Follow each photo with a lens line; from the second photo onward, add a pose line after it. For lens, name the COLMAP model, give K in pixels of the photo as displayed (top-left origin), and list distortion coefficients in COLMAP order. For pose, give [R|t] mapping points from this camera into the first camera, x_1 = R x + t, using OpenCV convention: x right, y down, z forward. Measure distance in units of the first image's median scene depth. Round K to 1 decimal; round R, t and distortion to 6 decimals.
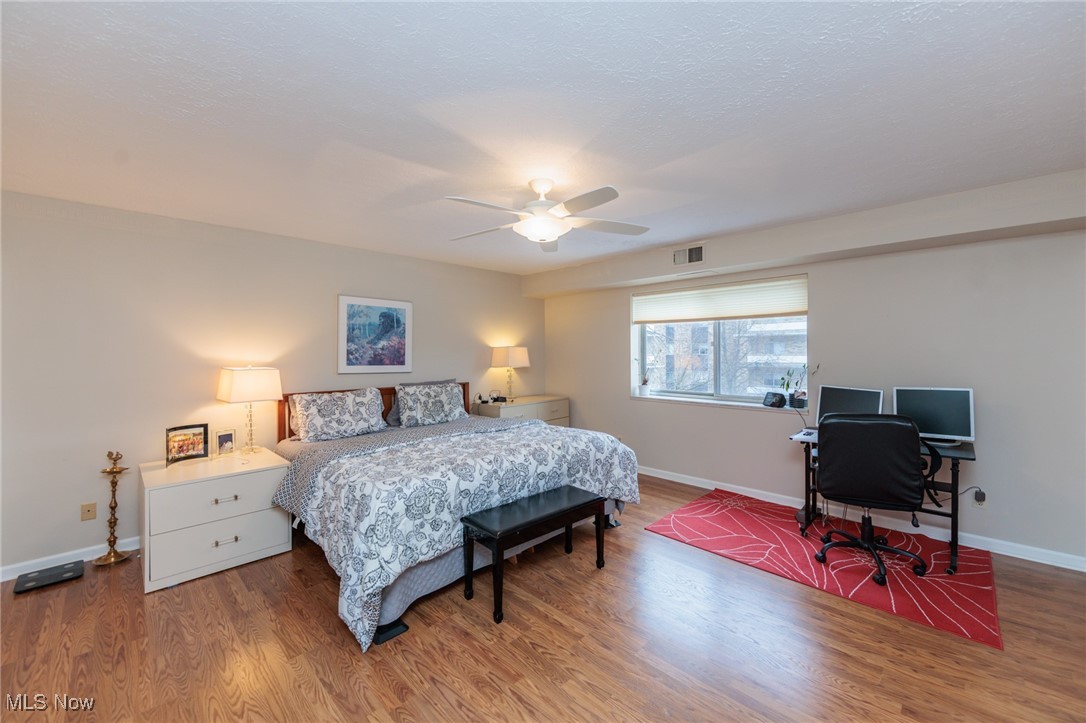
lens RADIAL K [[424.5, 0, 543.9], [0, 424.5, 356.2], [0, 0, 1]] dist [-0.004598, 0.000114]
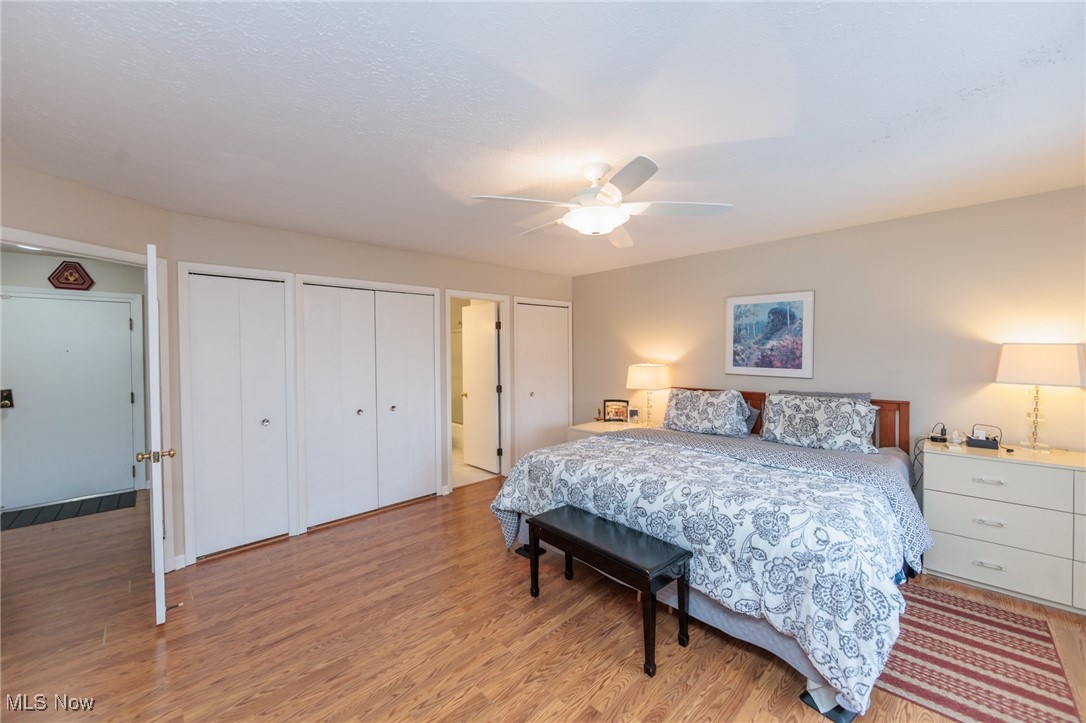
lens RADIAL K [[424.5, 0, 543.9], [0, 424.5, 356.2], [0, 0, 1]] dist [-0.004598, 0.000114]
pose [[-0.026566, 0.019554, -0.999456, 0.556039], [-0.000328, 0.999808, 0.019570, -0.021767], [0.999647, 0.000847, -0.026555, 0.576532]]
